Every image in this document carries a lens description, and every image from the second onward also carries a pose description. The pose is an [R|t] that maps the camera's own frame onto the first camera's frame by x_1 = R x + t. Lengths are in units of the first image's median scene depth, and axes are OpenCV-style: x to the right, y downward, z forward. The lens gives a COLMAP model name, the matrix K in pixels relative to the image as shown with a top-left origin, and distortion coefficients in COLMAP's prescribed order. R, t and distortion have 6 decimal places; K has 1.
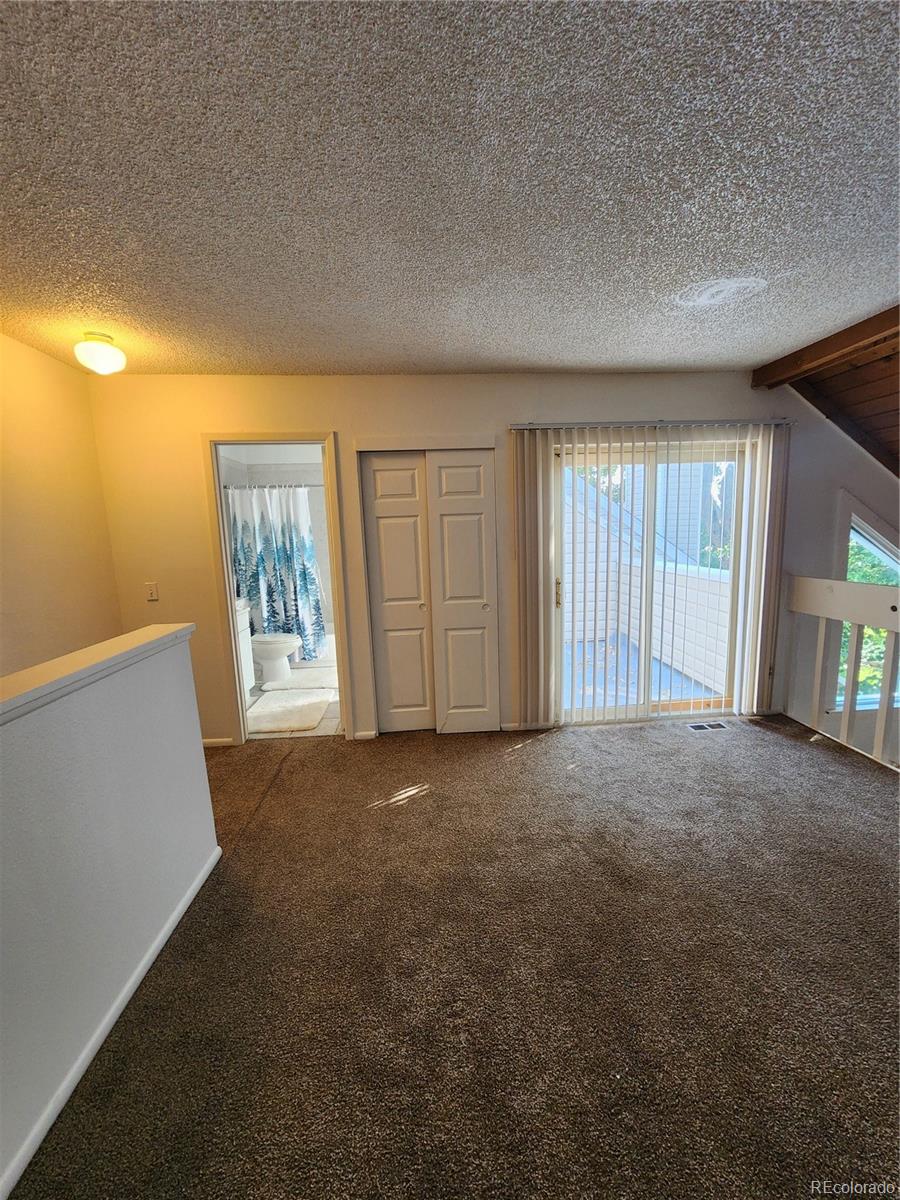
lens RADIAL K [[492.4, 0, 456.2], [0, 492.4, 603.9], [0, 0, 1]] dist [-0.002400, -0.000702]
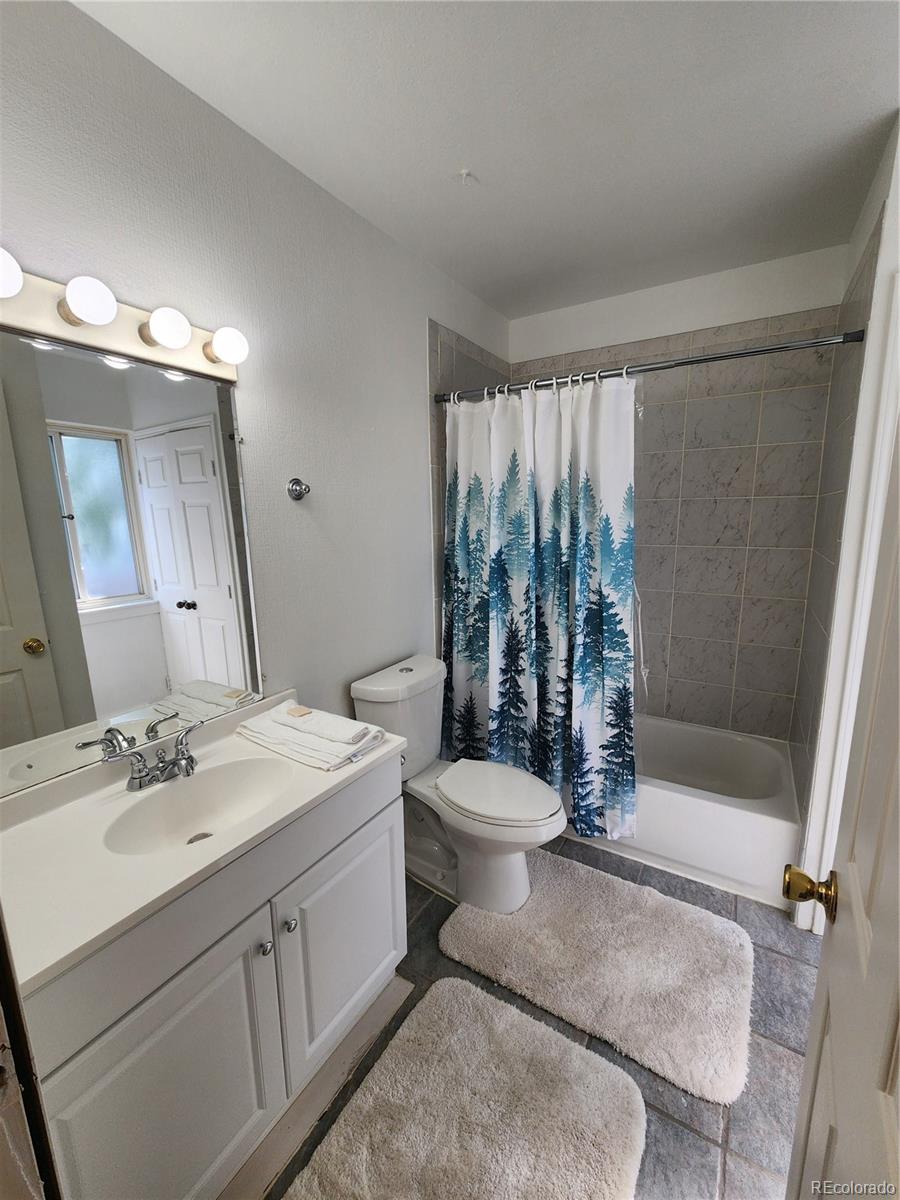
lens RADIAL K [[492.4, 0, 447.3], [0, 492.4, 604.3], [0, 0, 1]] dist [-0.002400, -0.000702]
pose [[0.808300, 0.123281, -0.575719, -0.187505], [-0.099732, 0.992371, 0.072479, -0.086909], [0.580262, -0.001167, 0.814429, 0.629511]]
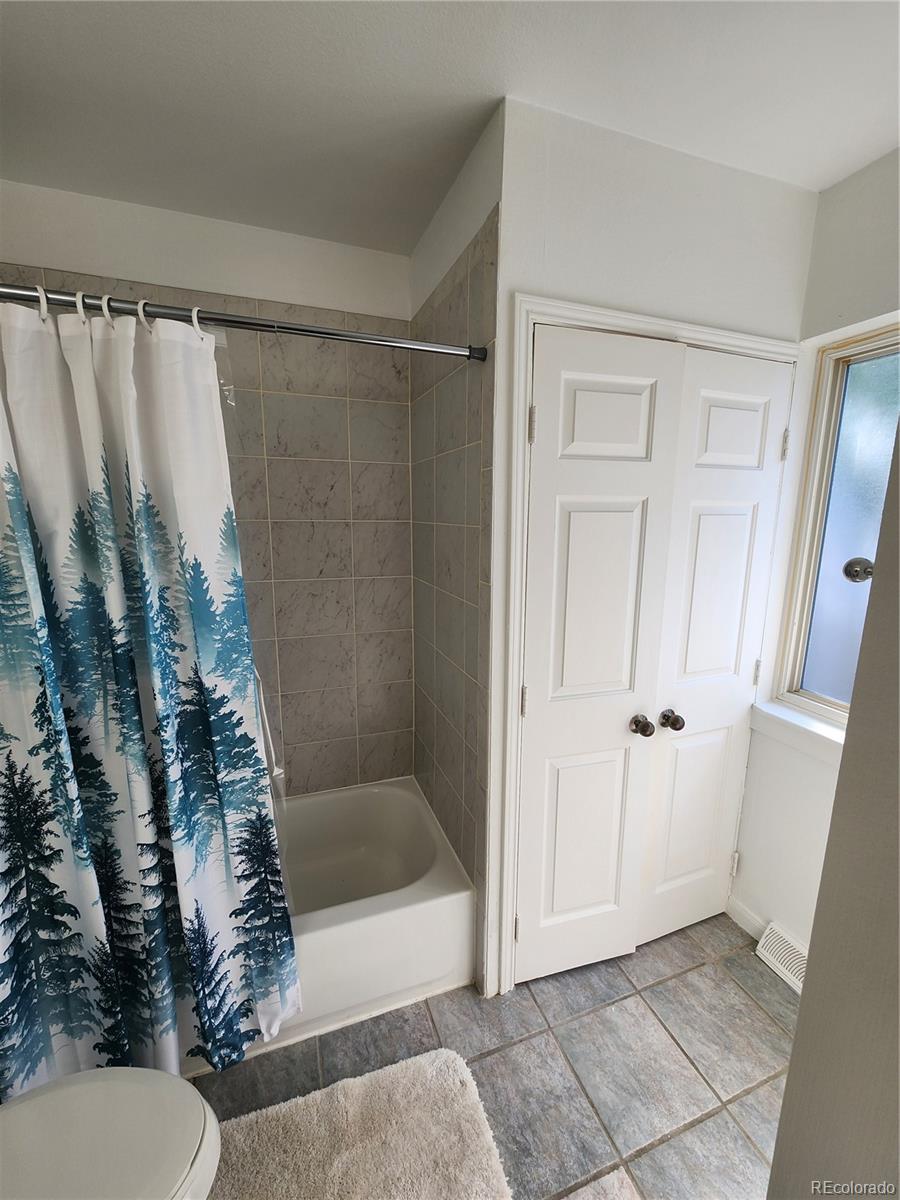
lens RADIAL K [[492.4, 0, 459.0], [0, 492.4, 604.1], [0, 0, 1]] dist [-0.002400, -0.000702]
pose [[0.960551, -0.013640, 0.277771, -0.257741], [0.005826, 0.999564, 0.028940, -0.122711], [-0.278044, -0.026180, 0.960211, 0.753388]]
